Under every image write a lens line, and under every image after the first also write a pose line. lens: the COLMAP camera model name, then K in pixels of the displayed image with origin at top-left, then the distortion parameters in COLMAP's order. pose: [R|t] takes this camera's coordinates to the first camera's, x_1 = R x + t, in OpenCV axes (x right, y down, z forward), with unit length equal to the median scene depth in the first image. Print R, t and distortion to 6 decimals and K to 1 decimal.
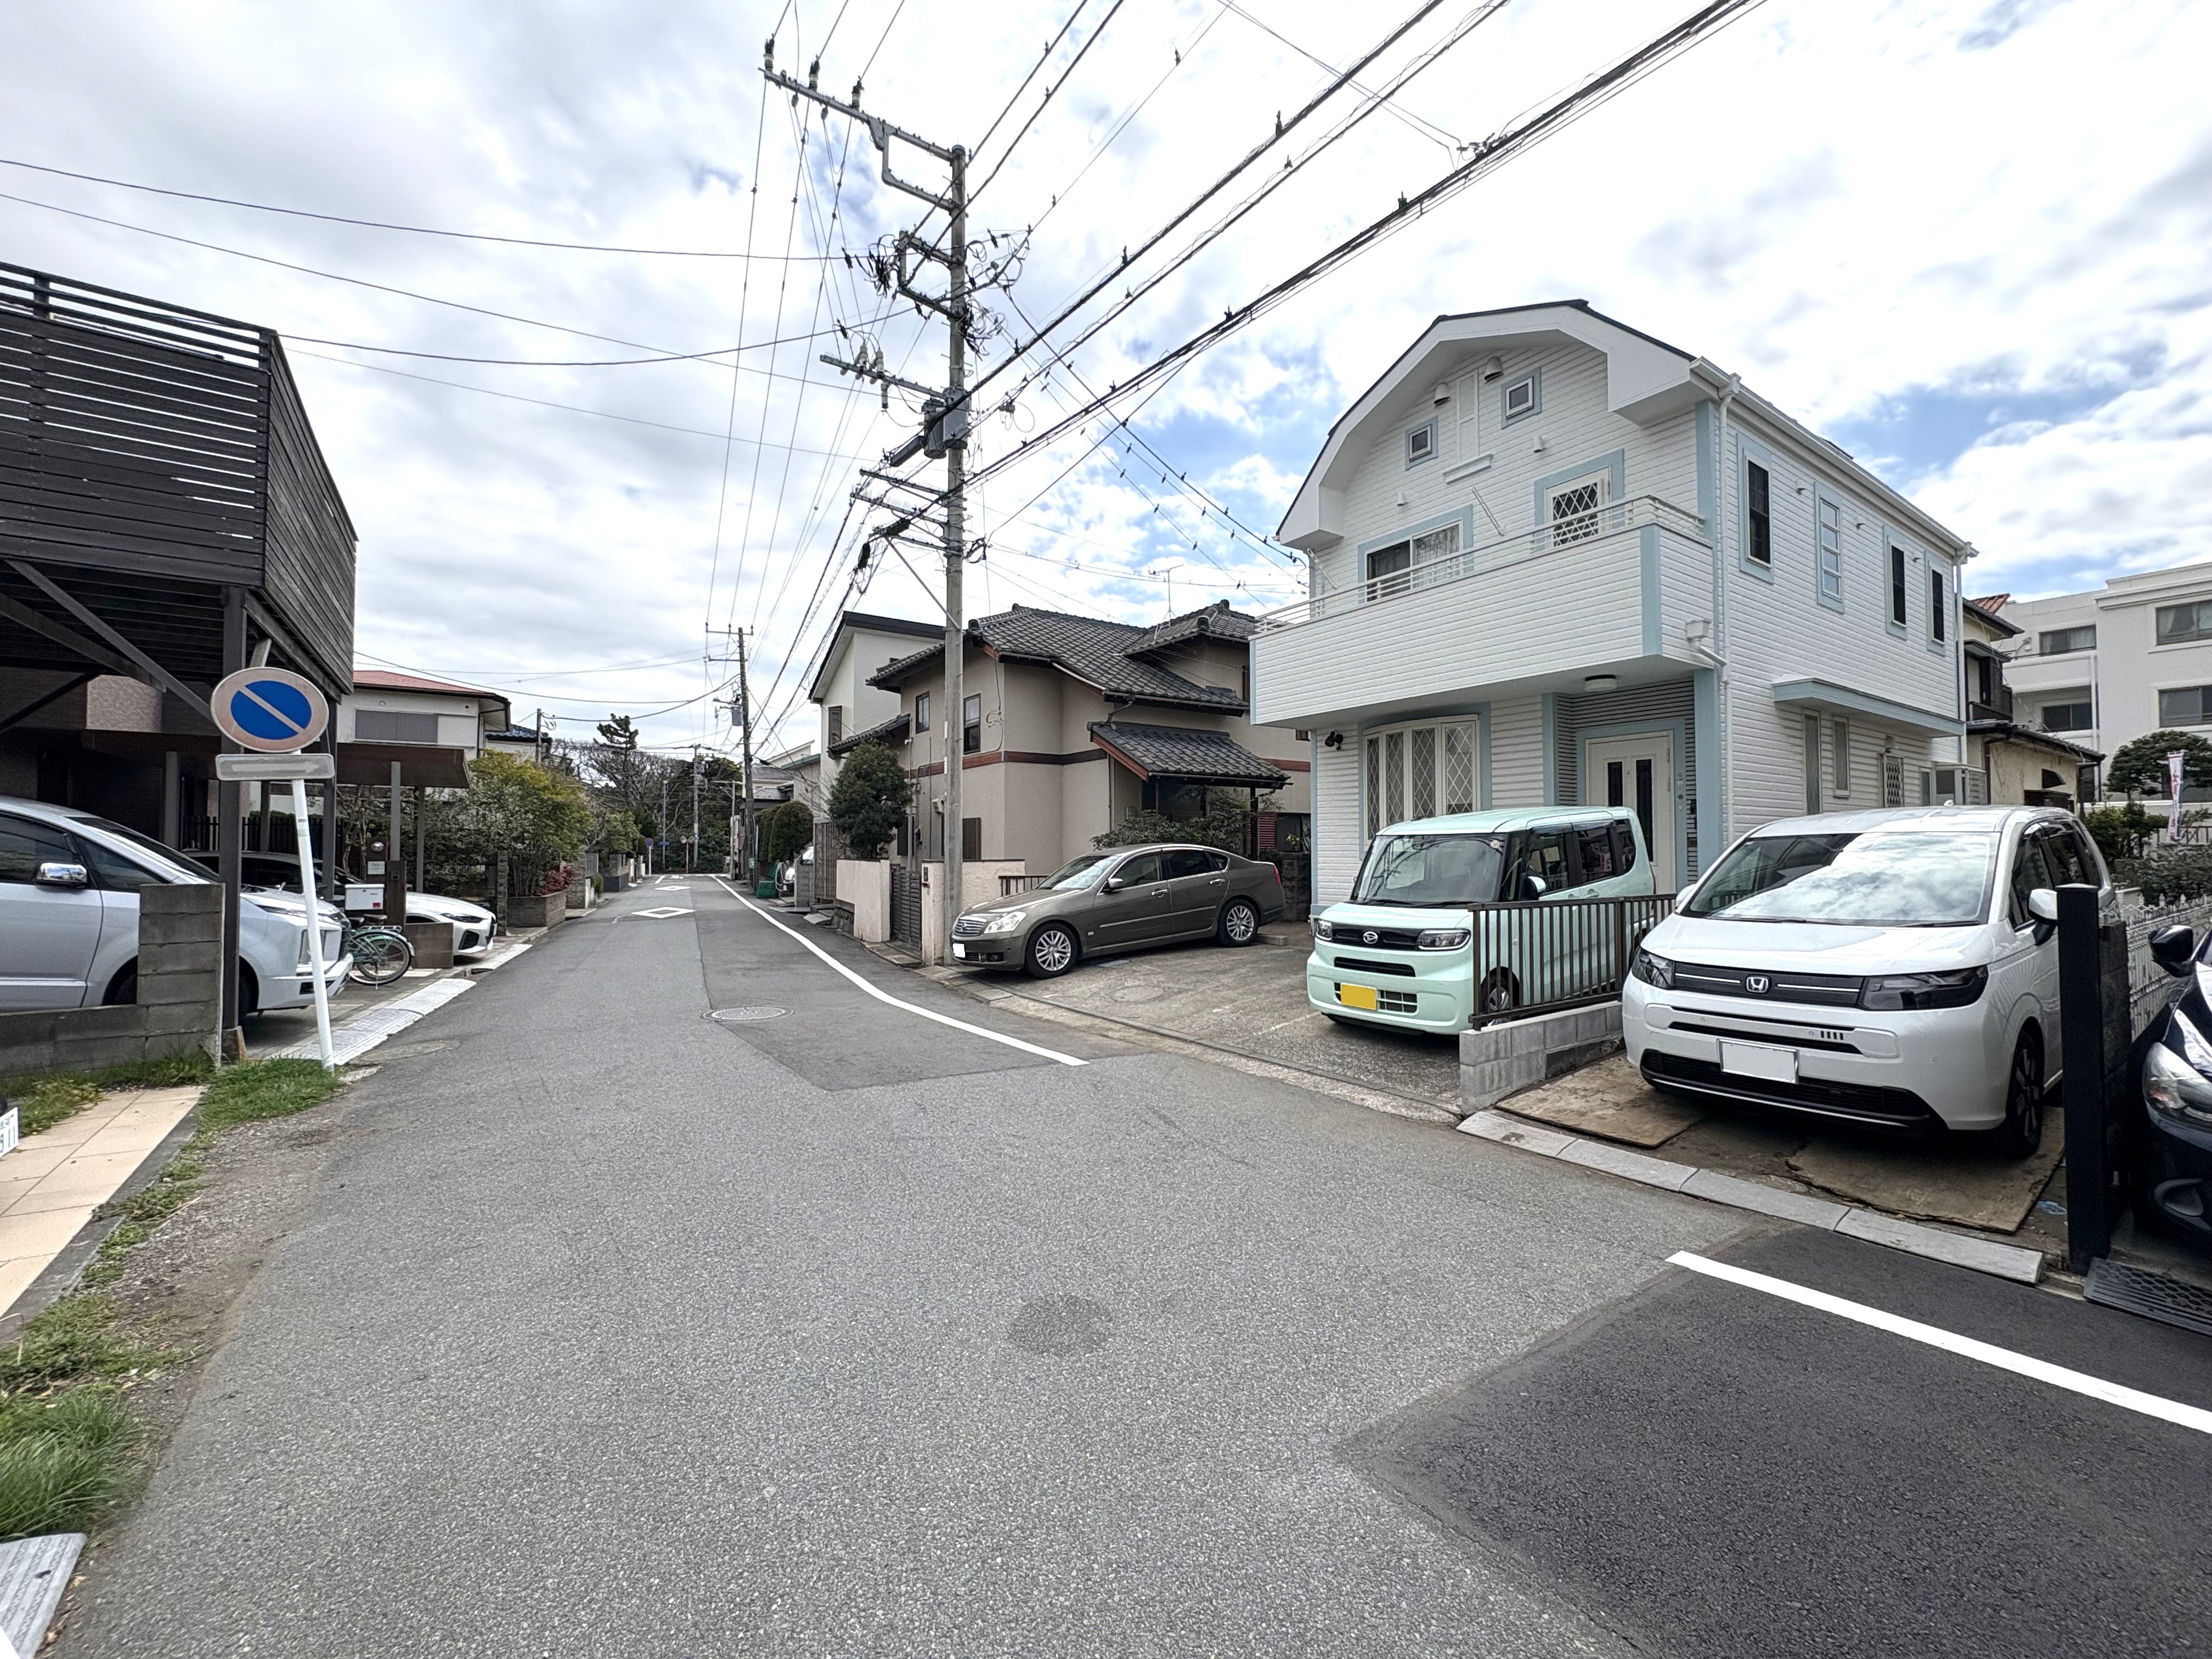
lens RADIAL K [[887.8, 0, 1105.8], [0, 887.8, 830.2], [0, 0, 1]] dist [-0.000288, -0.000073]
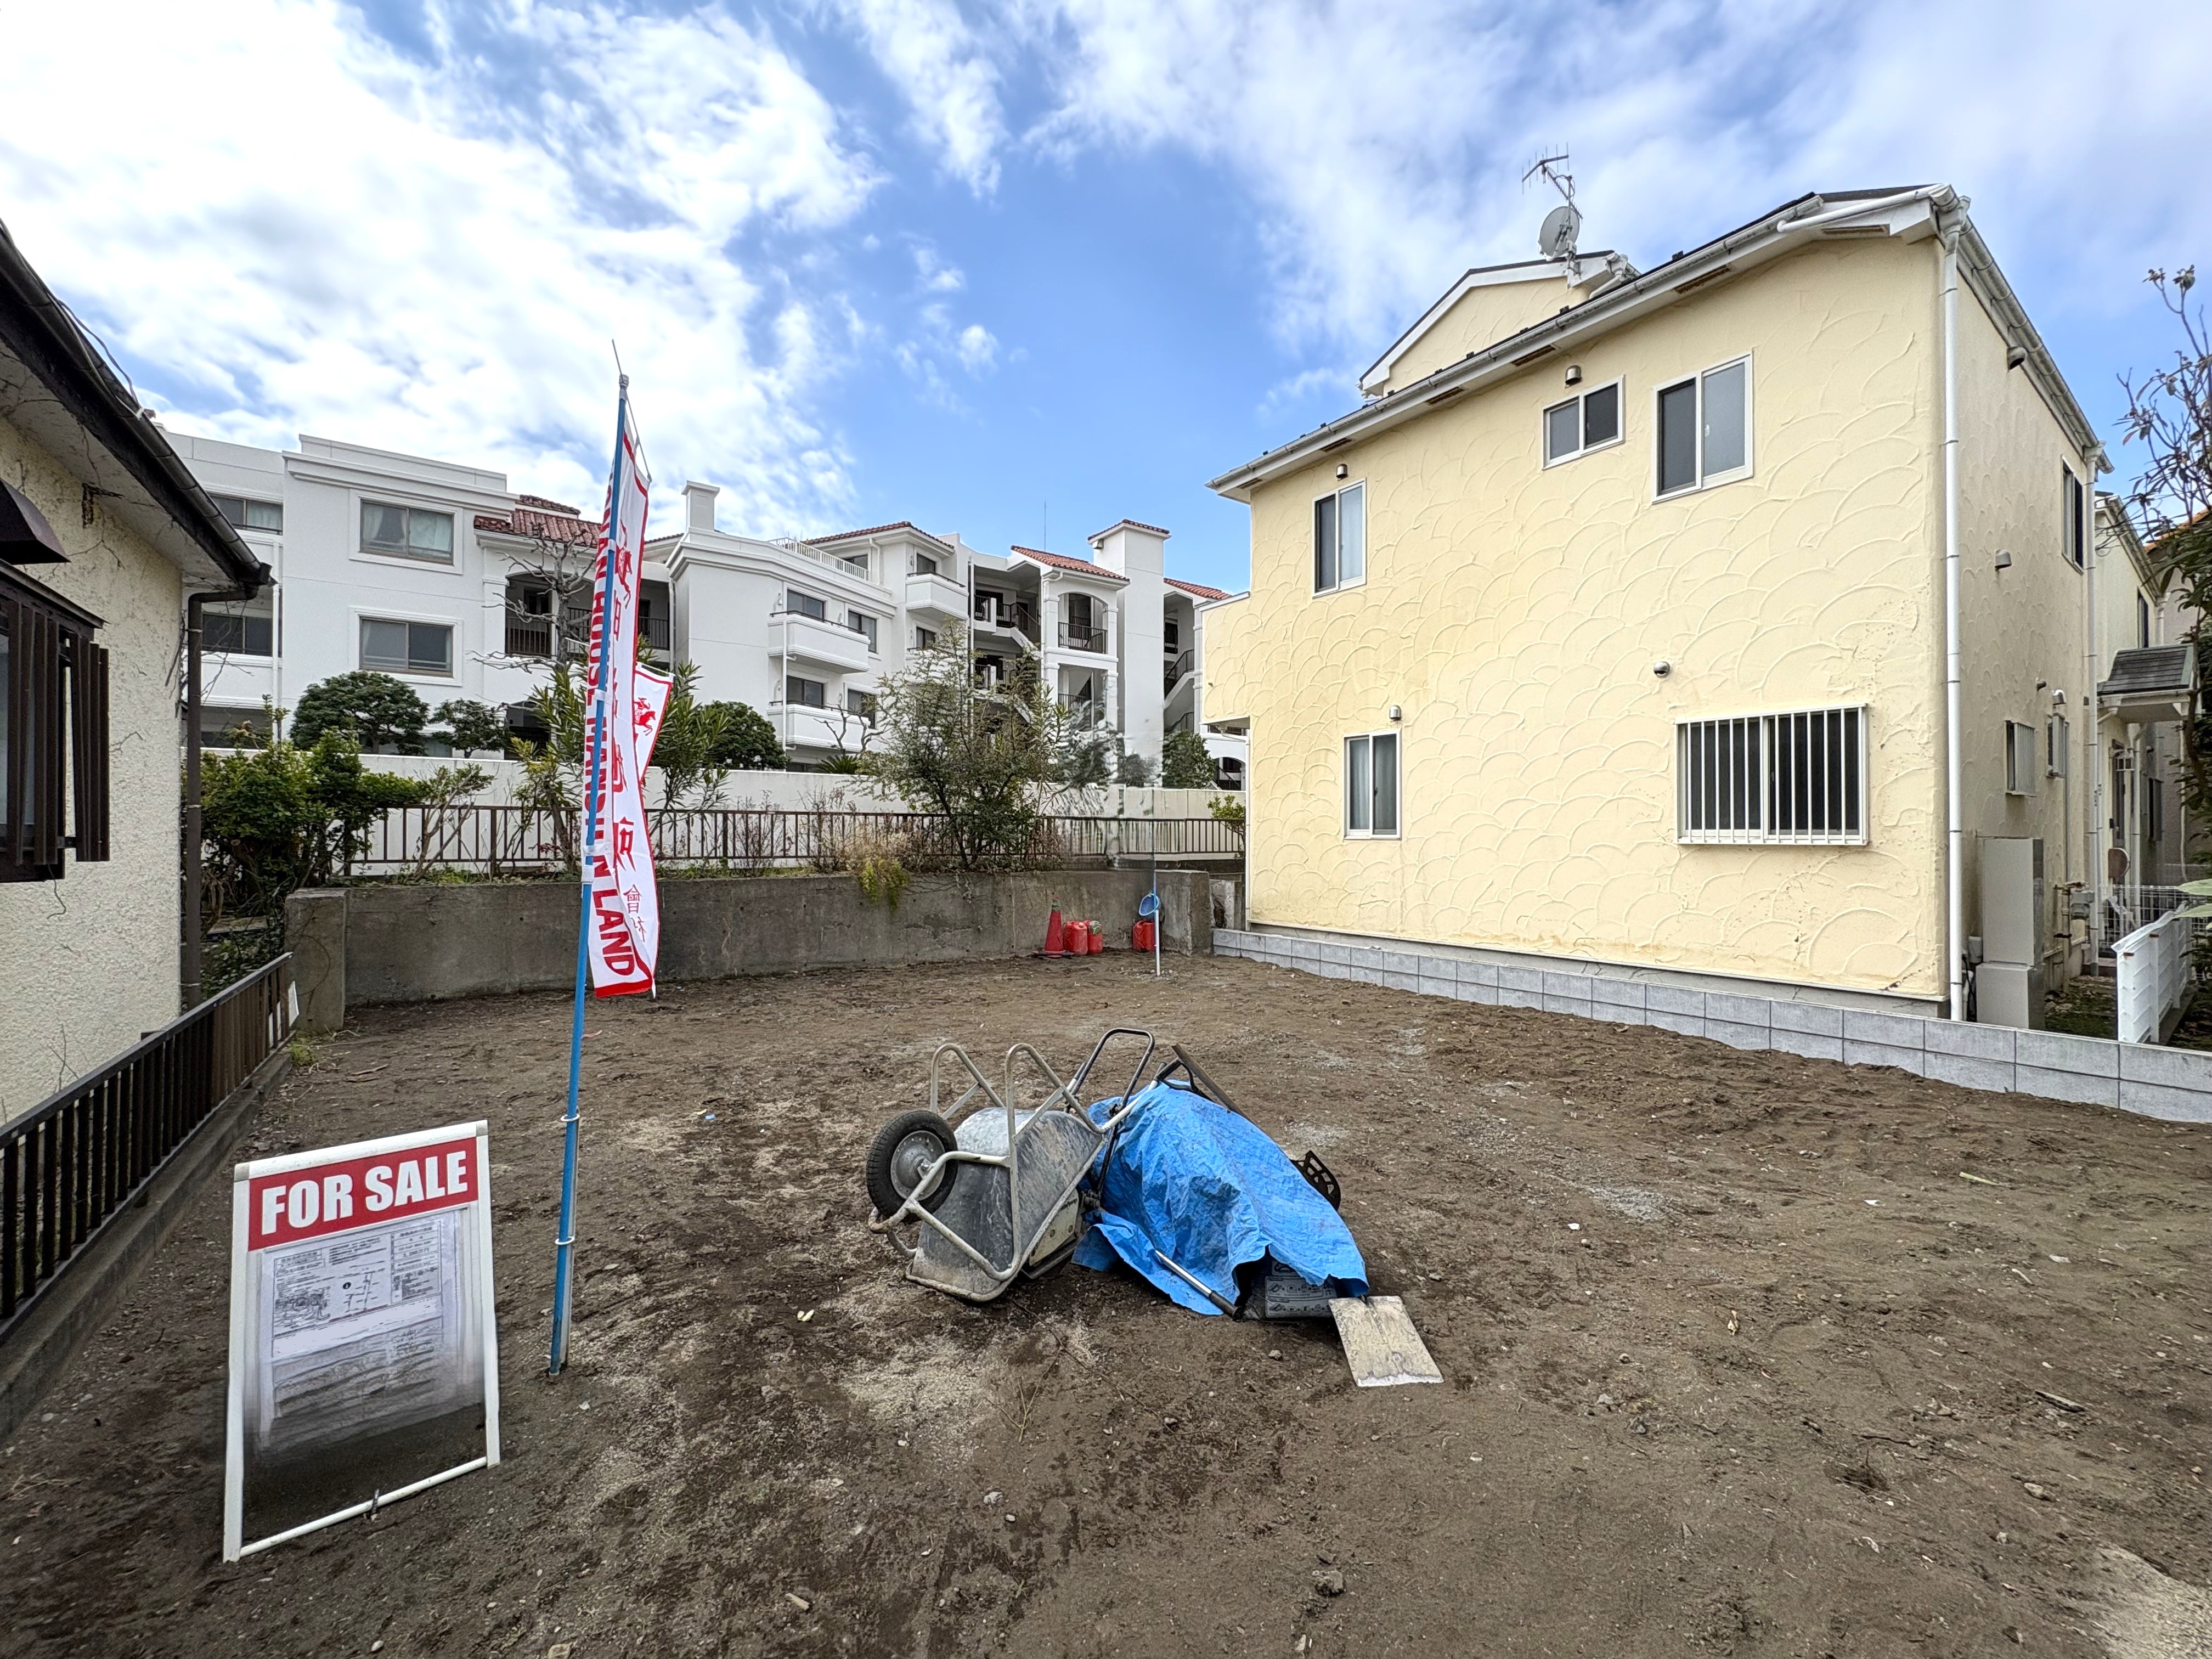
lens RADIAL K [[887.8, 0, 1111.0], [0, 887.8, 828.5], [0, 0, 1]] dist [-0.000288, -0.000073]
pose [[-0.019415, 0.010549, 0.999756, 0.483566], [-0.026809, 0.999579, -0.011068, 0.002074], [-0.999452, -0.027018, -0.019124, 0.422525]]
